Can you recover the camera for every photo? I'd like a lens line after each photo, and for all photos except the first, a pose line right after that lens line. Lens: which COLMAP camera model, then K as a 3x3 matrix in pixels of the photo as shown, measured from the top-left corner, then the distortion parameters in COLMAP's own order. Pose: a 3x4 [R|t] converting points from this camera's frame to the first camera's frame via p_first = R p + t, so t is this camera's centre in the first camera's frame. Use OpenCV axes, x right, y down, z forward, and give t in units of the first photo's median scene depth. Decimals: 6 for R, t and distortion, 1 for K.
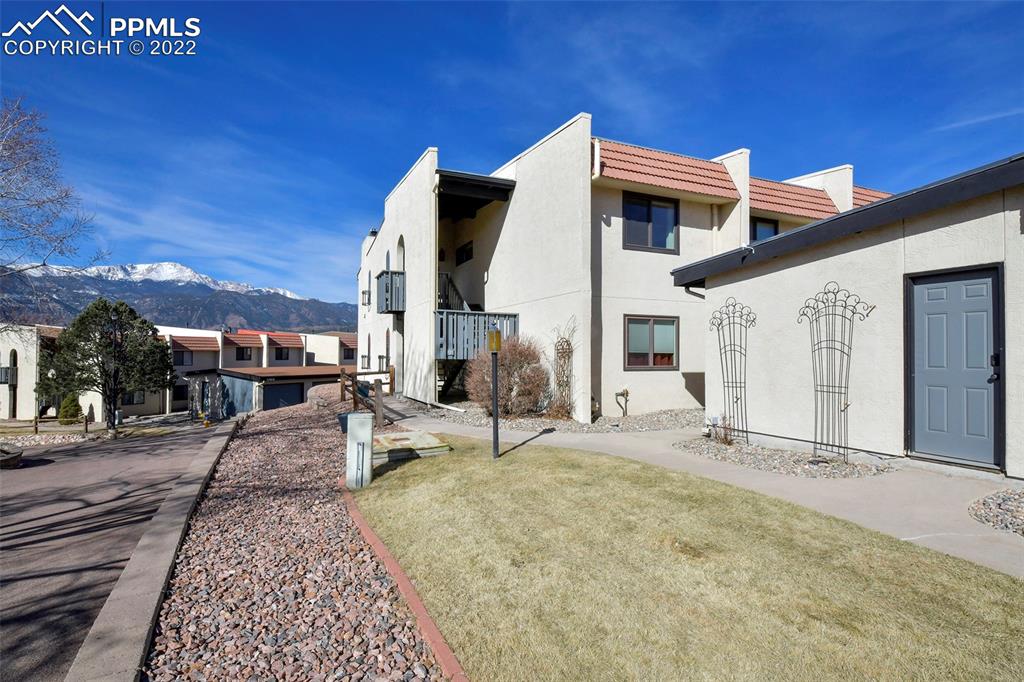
lens RADIAL K [[501.7, 0, 509.7], [0, 501.7, 353.6], [0, 0, 1]] dist [-0.011833, 0.000458]
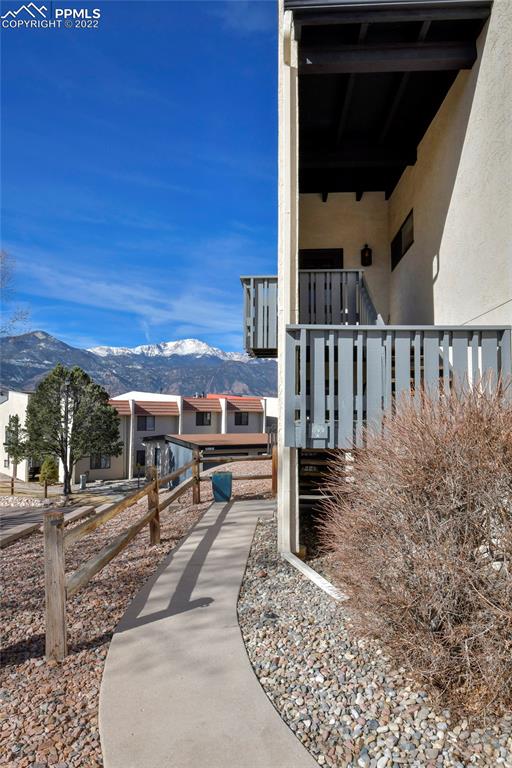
lens RADIAL K [[511.7, 0, 258.2], [0, 511.7, 384.0], [0, 0, 1]] dist [-0.002049, -0.000598]
pose [[0.893343, -0.026359, -0.448603, 0.020898], [-0.002695, 0.997946, -0.064005, -0.013489], [0.449368, 0.058387, 0.891437, 0.613141]]
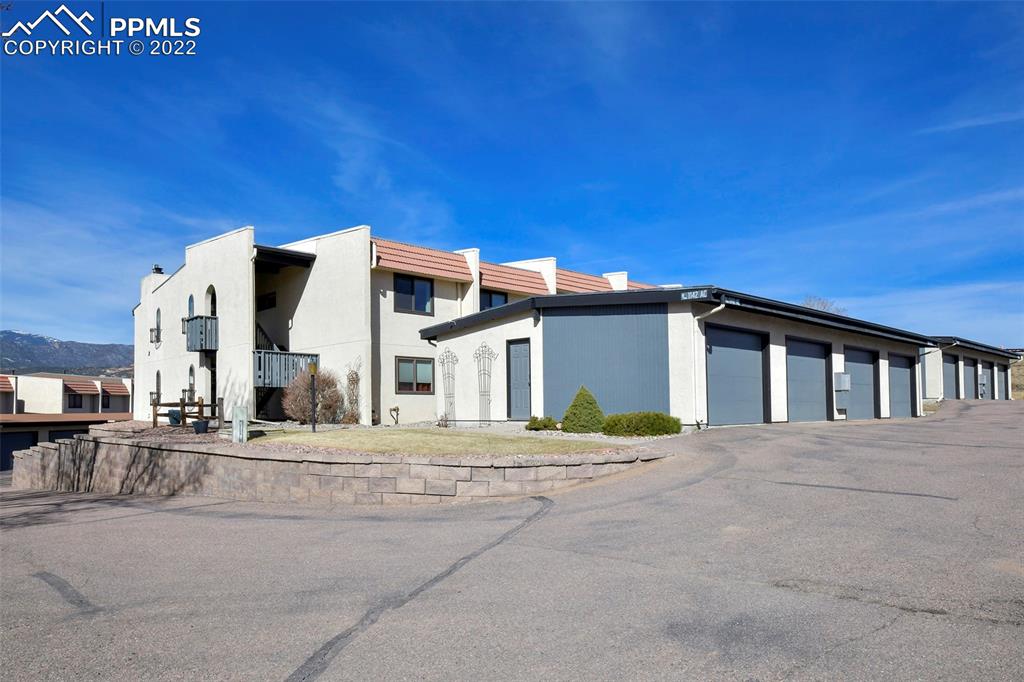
lens RADIAL K [[637.7, 0, 527.7], [0, 637.7, 407.7], [0, 0, 1]] dist [-0.001016, 0.000891]
pose [[0.935215, -0.008733, 0.353972, -0.070038], [0.008516, 0.999961, 0.002171, 0.068780], [-0.353978, 0.000984, 0.935253, -0.841642]]
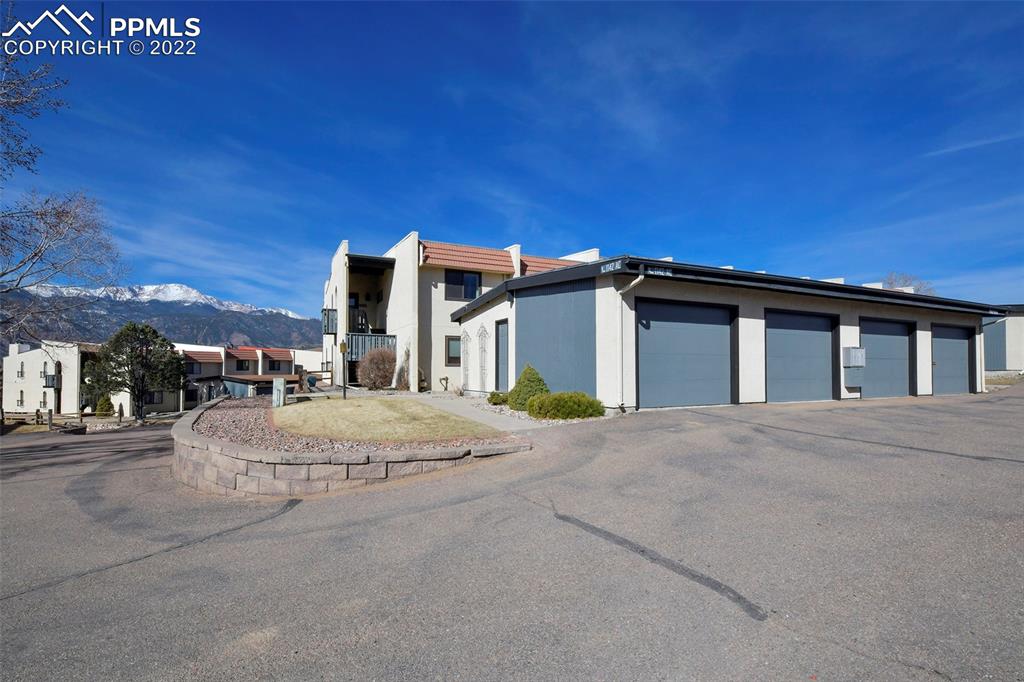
lens RADIAL K [[456.4, 0, 518.7], [0, 456.4, 366.8], [0, 0, 1]] dist [-0.012121, -0.000345]
pose [[0.998797, -0.002306, 0.048984, 0.383890], [0.002534, 0.999986, -0.004594, 0.041480], [-0.048973, 0.004713, 0.998789, -0.638778]]
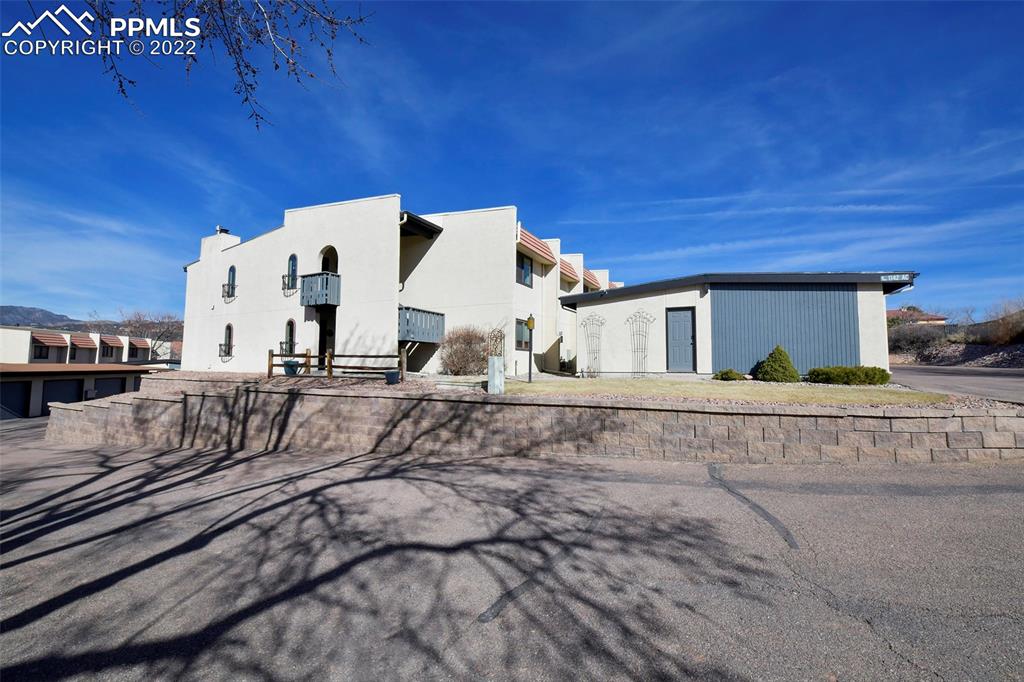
lens RADIAL K [[405.8, 0, 522.2], [0, 405.8, 349.2], [0, 0, 1]] dist [-0.000876, -0.000233]
pose [[0.772710, 0.024720, 0.634278, -0.622802], [-0.003218, 0.999381, -0.035030, 0.076860], [-0.634751, 0.025027, 0.772311, -0.123493]]
